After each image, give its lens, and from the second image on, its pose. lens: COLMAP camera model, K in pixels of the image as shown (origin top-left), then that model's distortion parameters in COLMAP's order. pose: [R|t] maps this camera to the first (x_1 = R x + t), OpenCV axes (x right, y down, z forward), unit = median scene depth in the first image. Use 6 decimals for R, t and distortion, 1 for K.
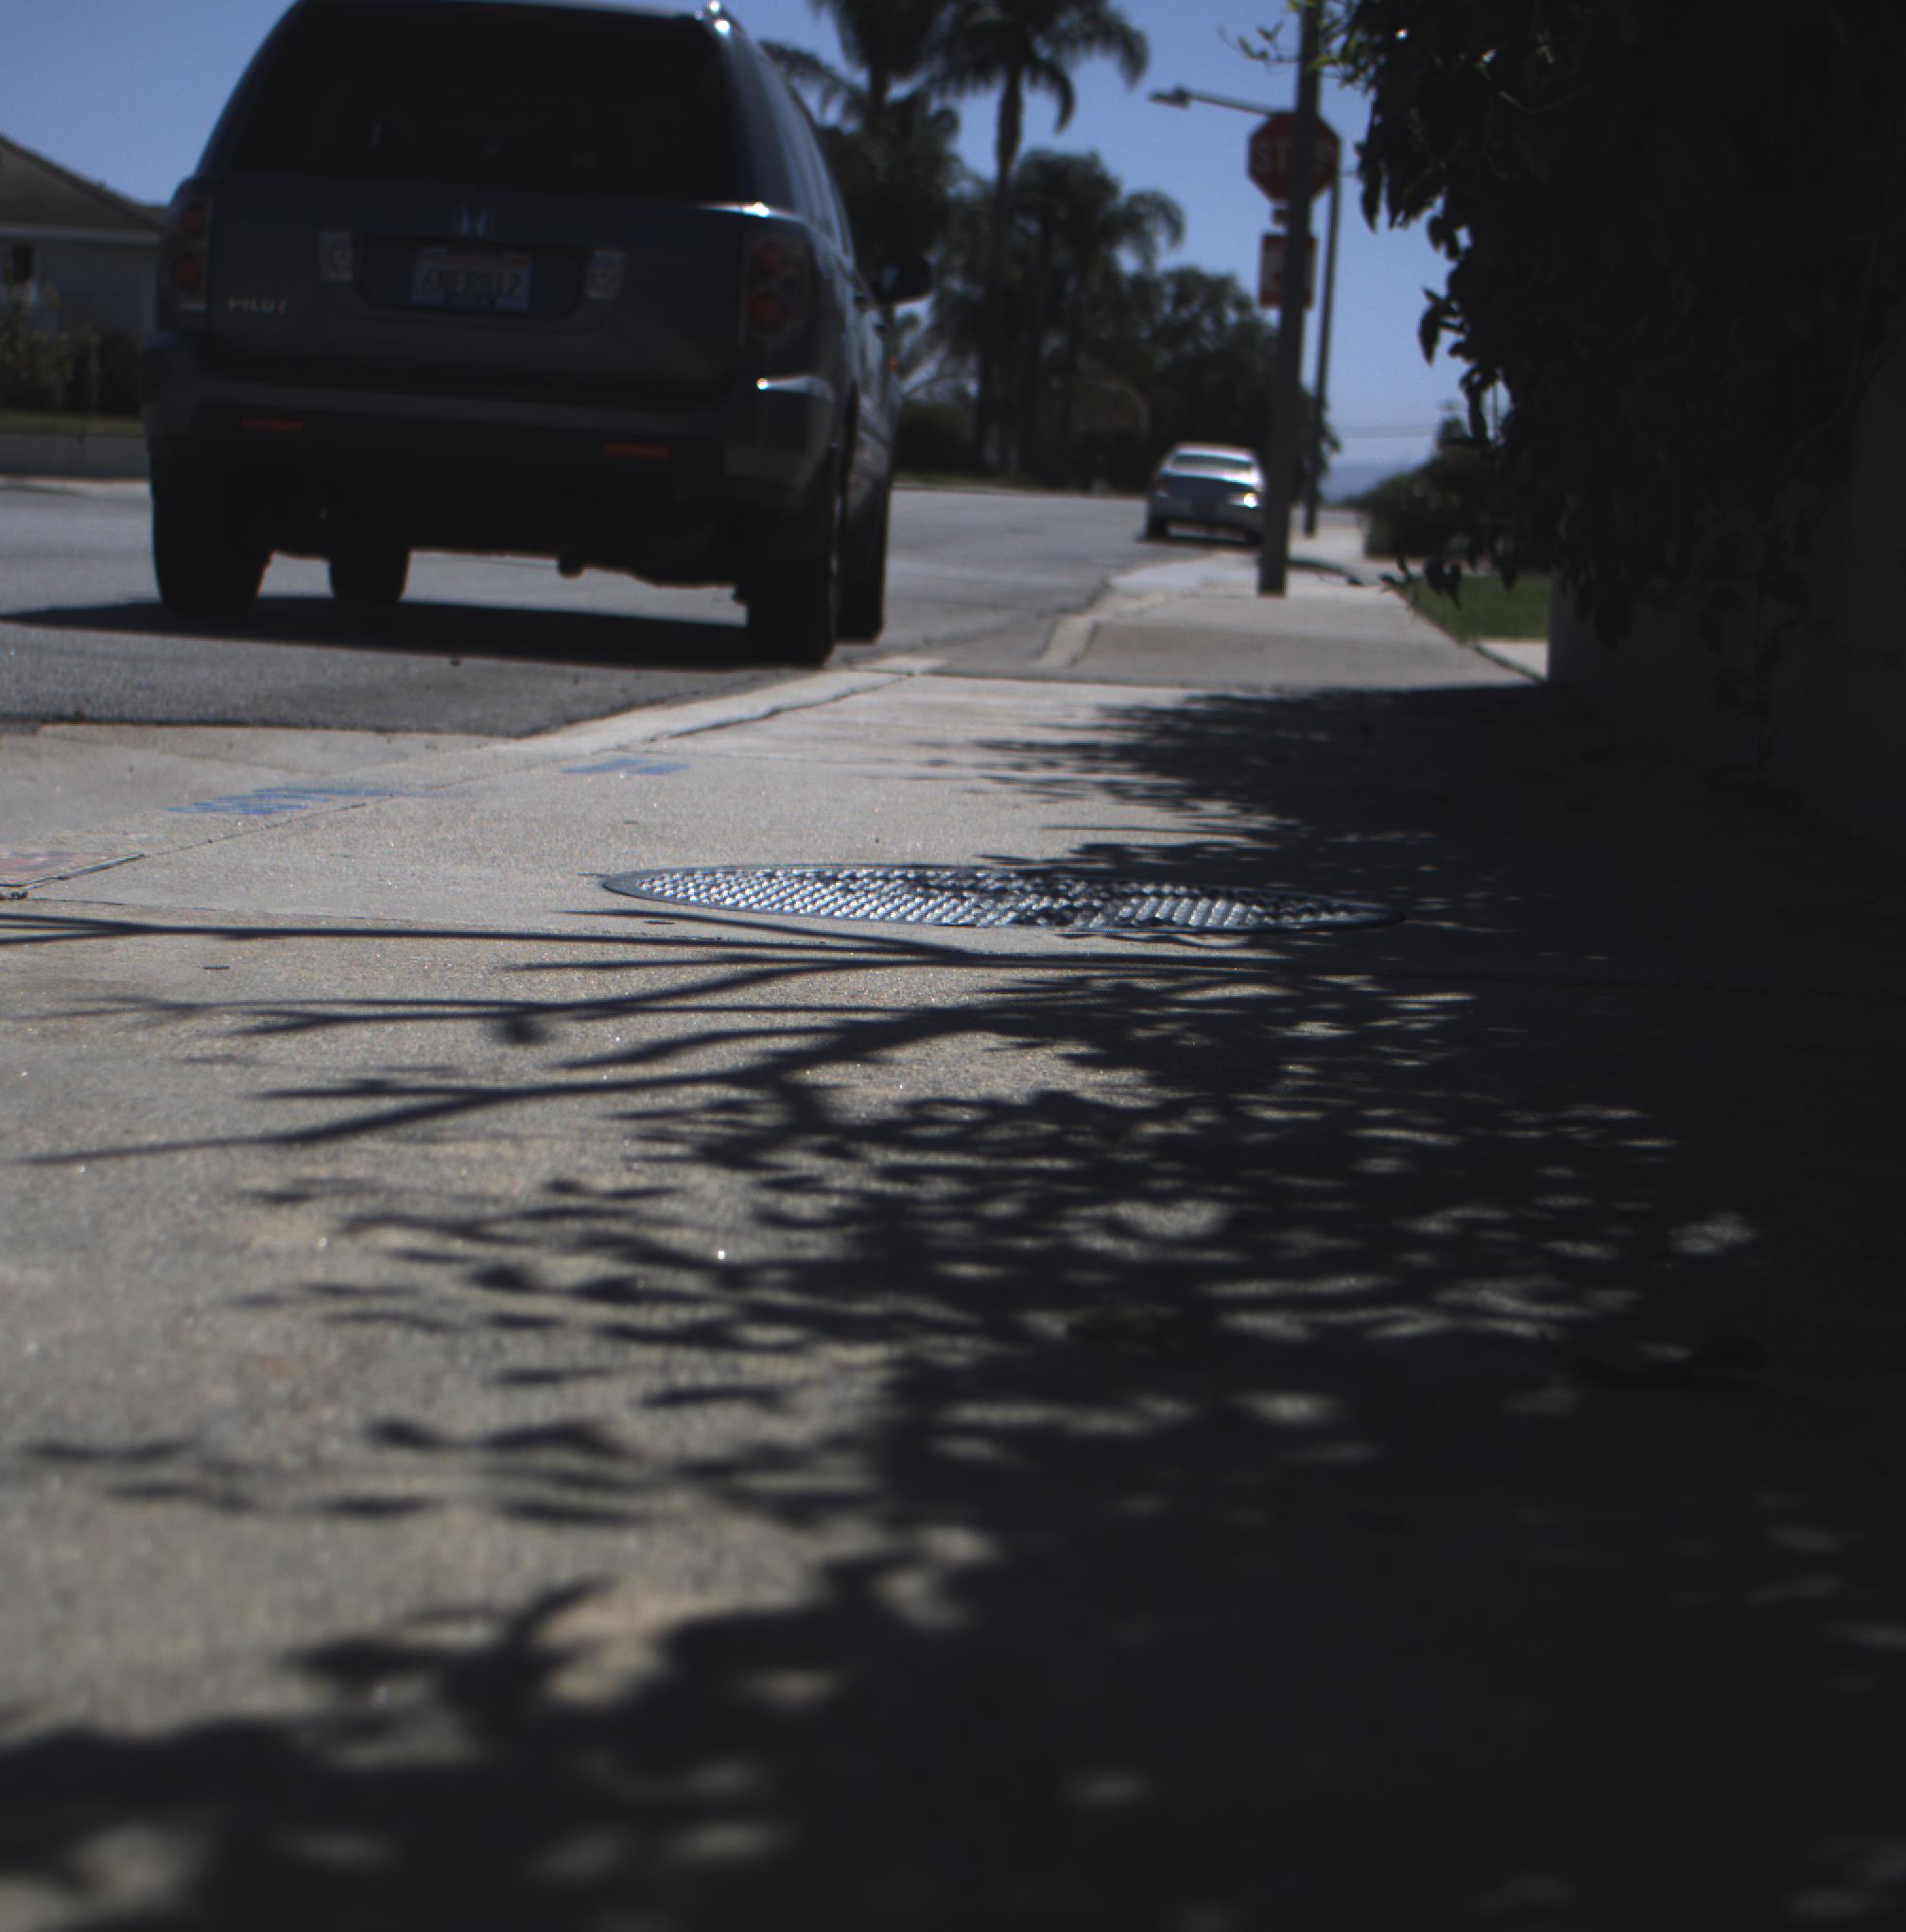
lens RADIAL K [[4689.6, 0, 953.0], [0, 4689.6, 966.0], [0, 0, 1]] dist [-0.167252, 0.697417]
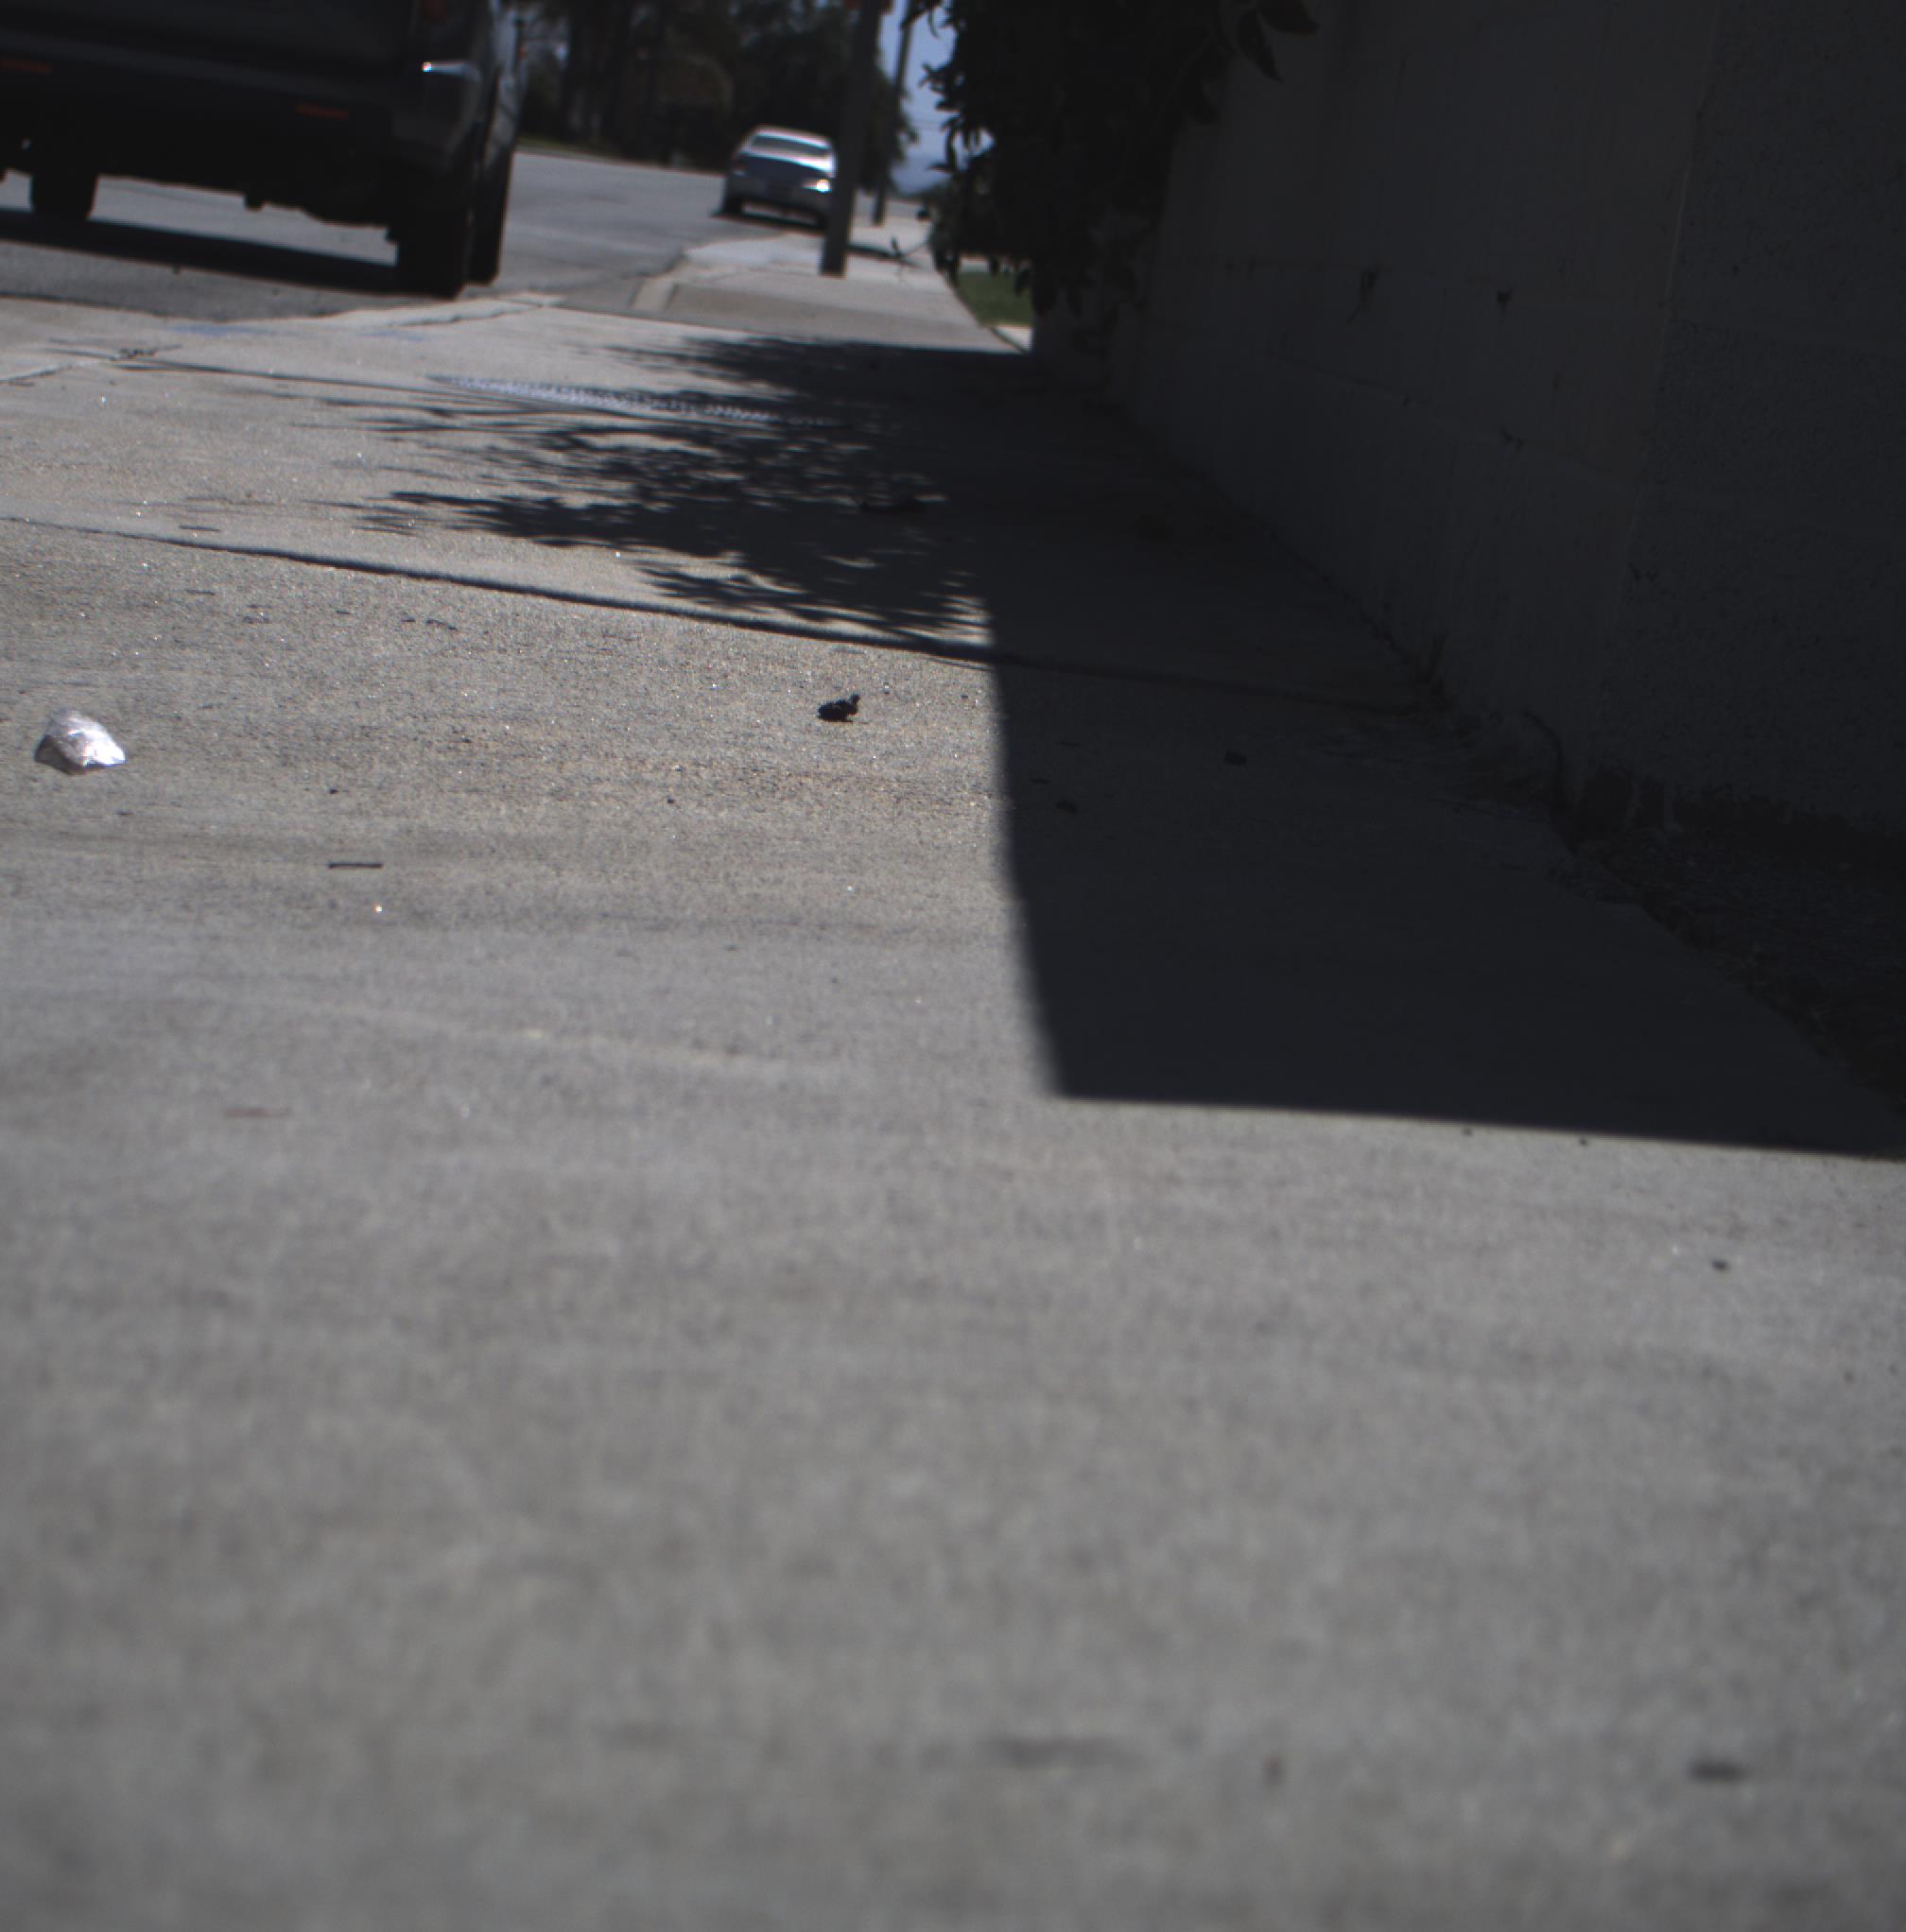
lens RADIAL K [[4632.6, 0, 953.0], [0, 4632.6, 966.0], [0, 0, 1]] dist [-0.098407, 0.364040]
pose [[0.992643, 0.064922, 0.102202, -0.006467], [-0.071898, 0.995217, 0.066127, 0.012531], [-0.097420, -0.072989, 0.992563, -0.138801]]
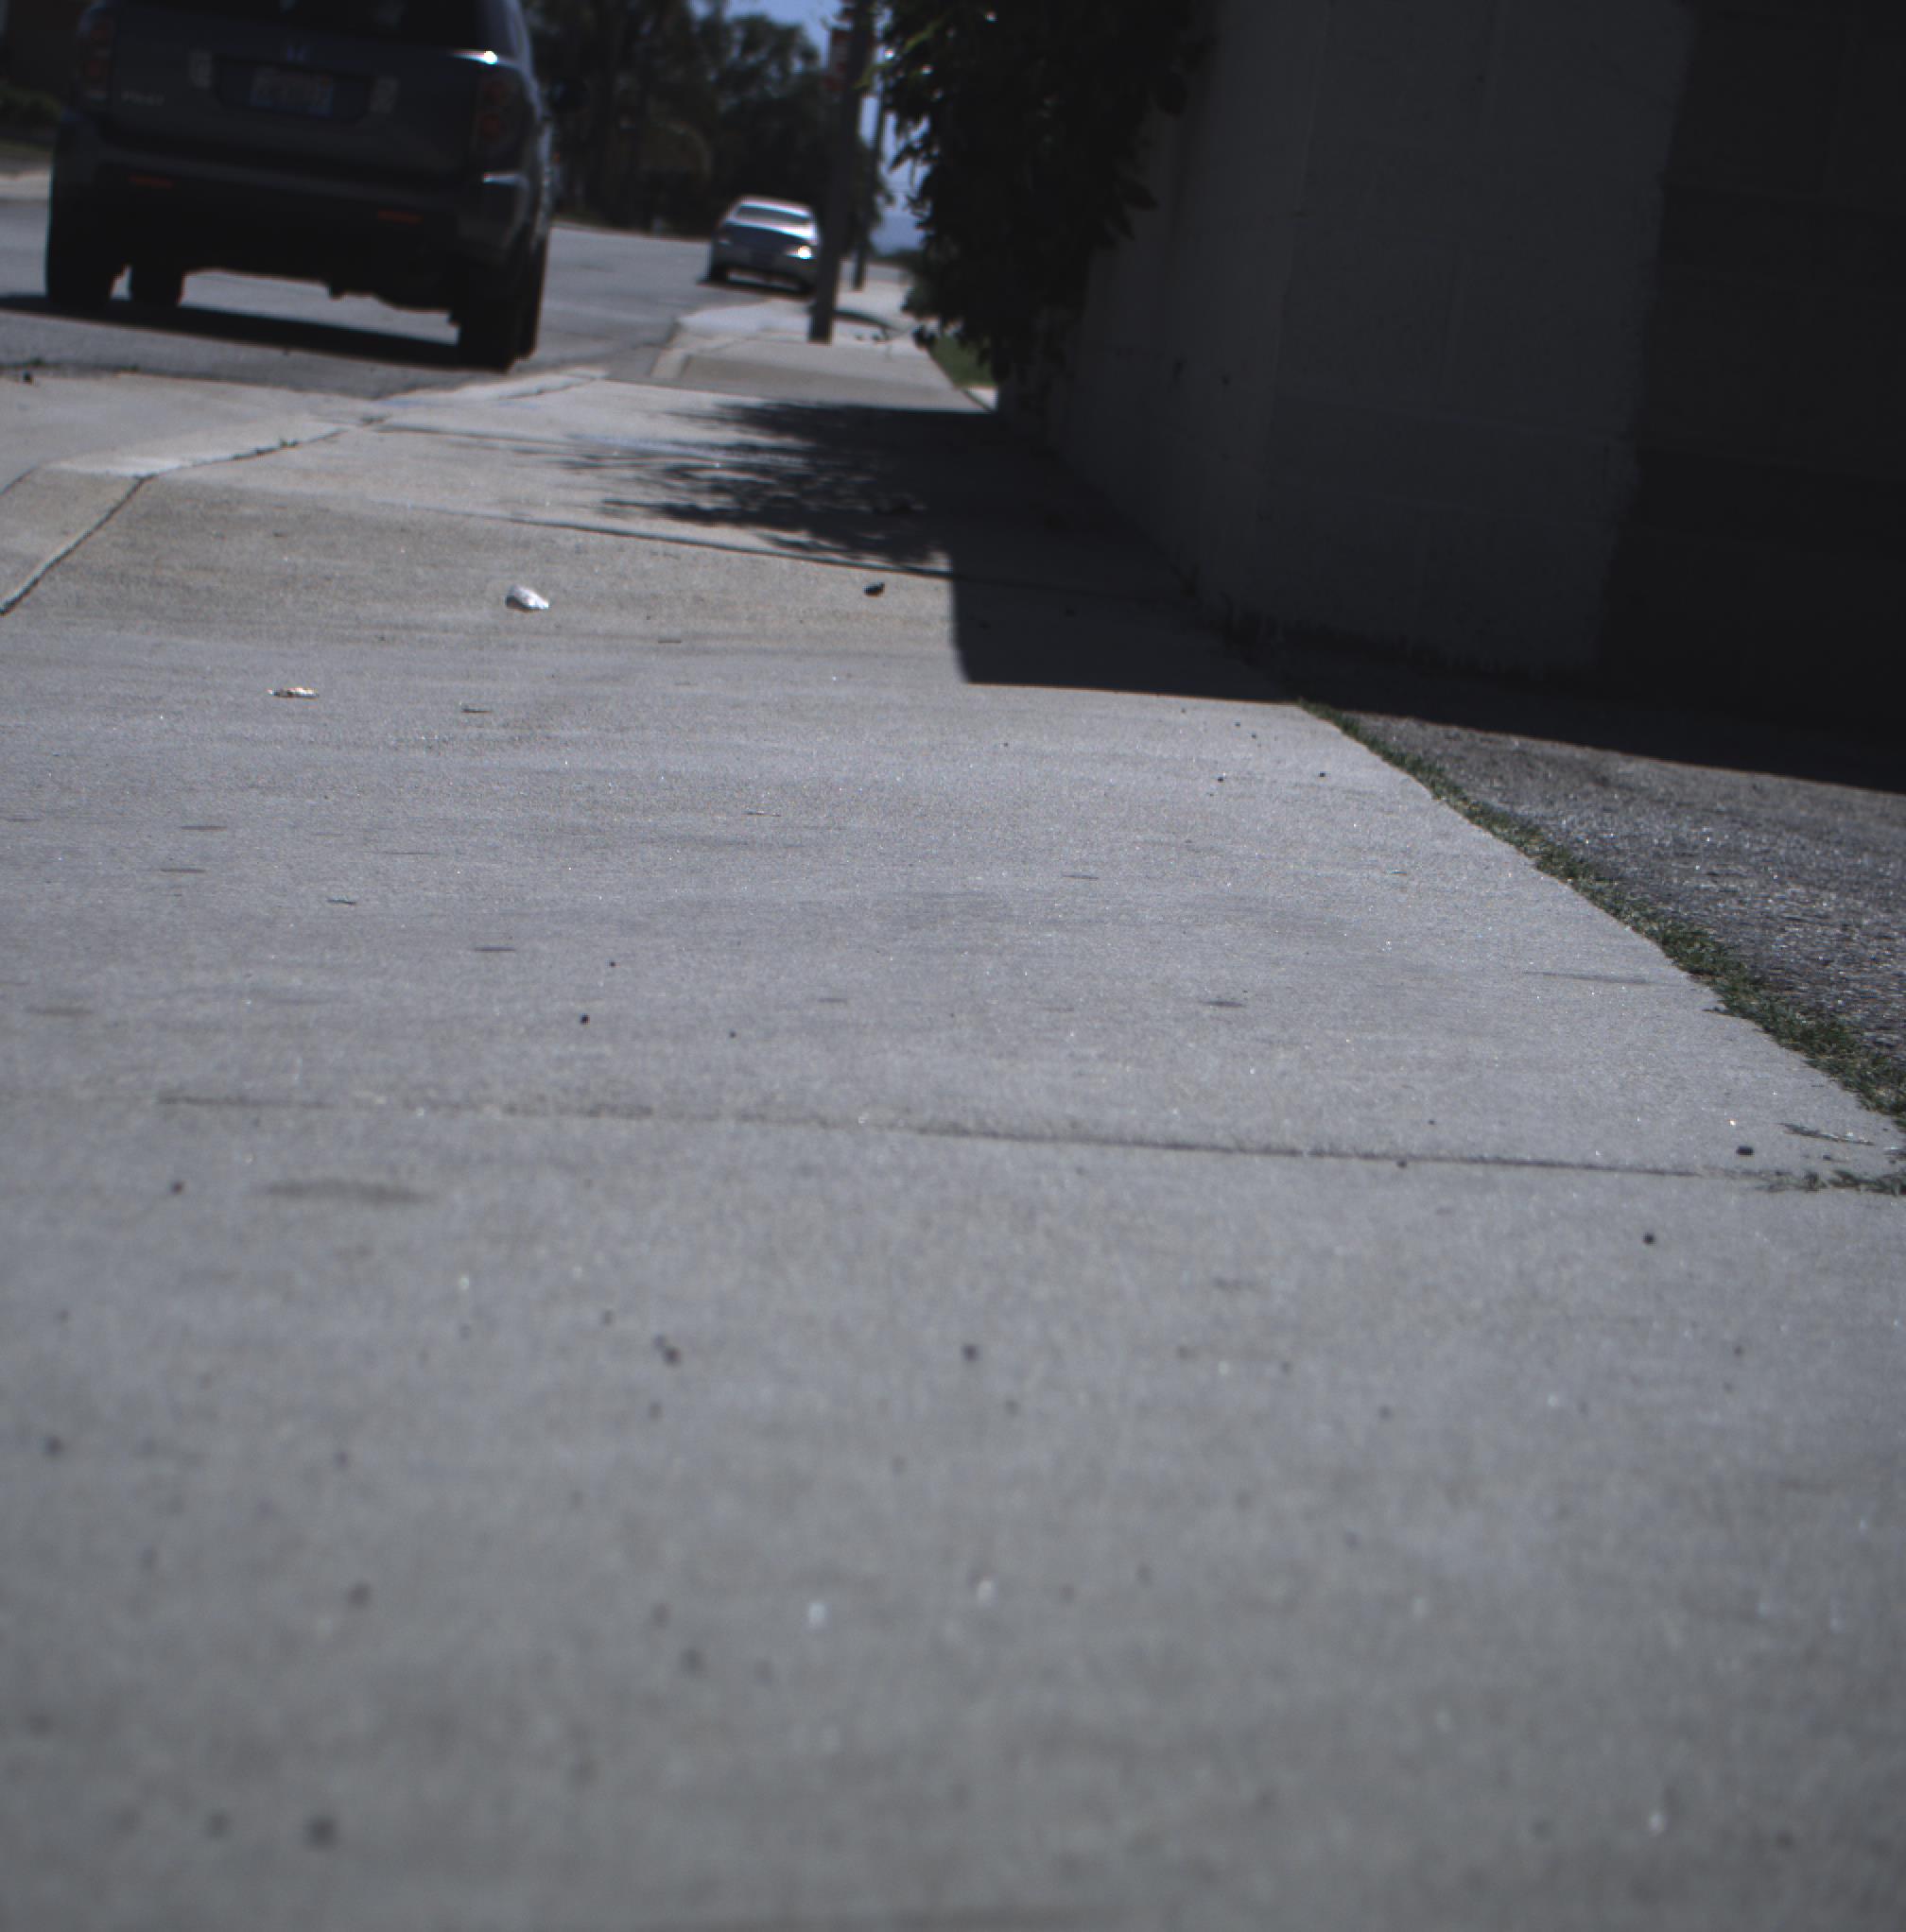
lens RADIAL K [[4632.6, 0, 953.0], [0, 4632.6, 966.0], [0, 0, 1]] dist [-0.098407, 0.364040]
pose [[0.993051, 0.054341, 0.104387, -0.018270], [-0.060162, 0.996756, 0.053452, 0.020775], [-0.101144, -0.059360, 0.993099, -0.267425]]
